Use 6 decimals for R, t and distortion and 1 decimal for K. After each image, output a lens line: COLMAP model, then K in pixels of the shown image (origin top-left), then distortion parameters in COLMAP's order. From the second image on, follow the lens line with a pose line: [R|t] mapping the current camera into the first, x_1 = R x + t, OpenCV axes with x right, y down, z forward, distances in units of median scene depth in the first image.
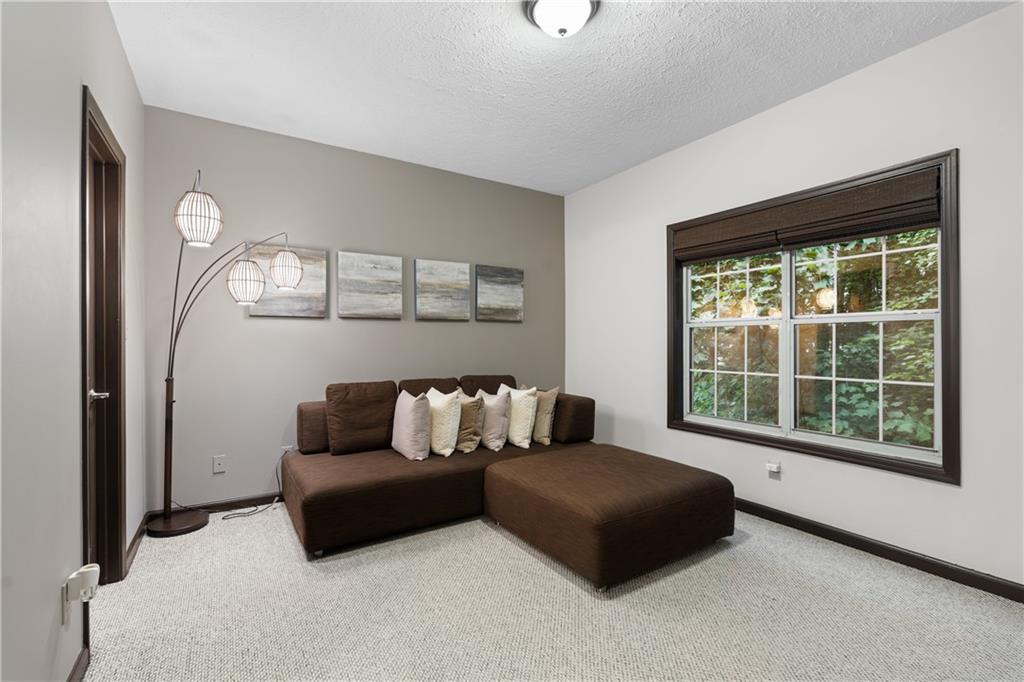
lens RADIAL K [[453.3, 0, 511.0], [0, 453.3, 342.8], [0, 0, 1]] dist [0.006271, 0.000476]
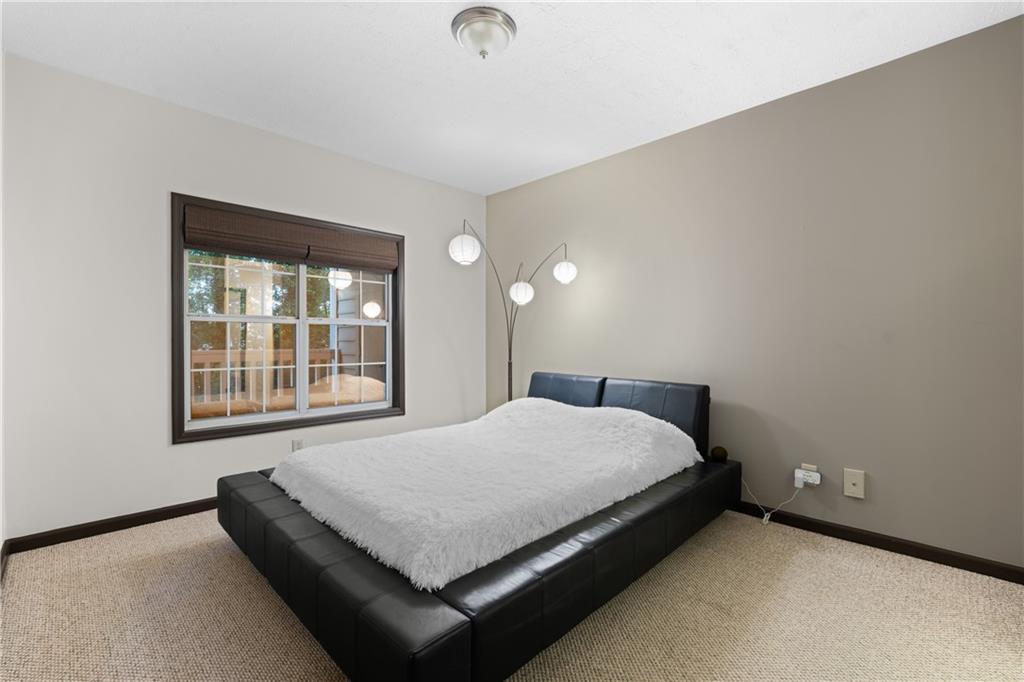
lens RADIAL K [[452.4, 0, 515.2], [0, 452.4, 341.6], [0, 0, 1]] dist [-0.002251, -0.000213]
pose [[-0.226799, -0.016168, 0.973807, -0.709635], [-0.008945, 0.999855, 0.014517, -0.015812], [-0.973900, -0.005418, -0.226911, 0.734476]]
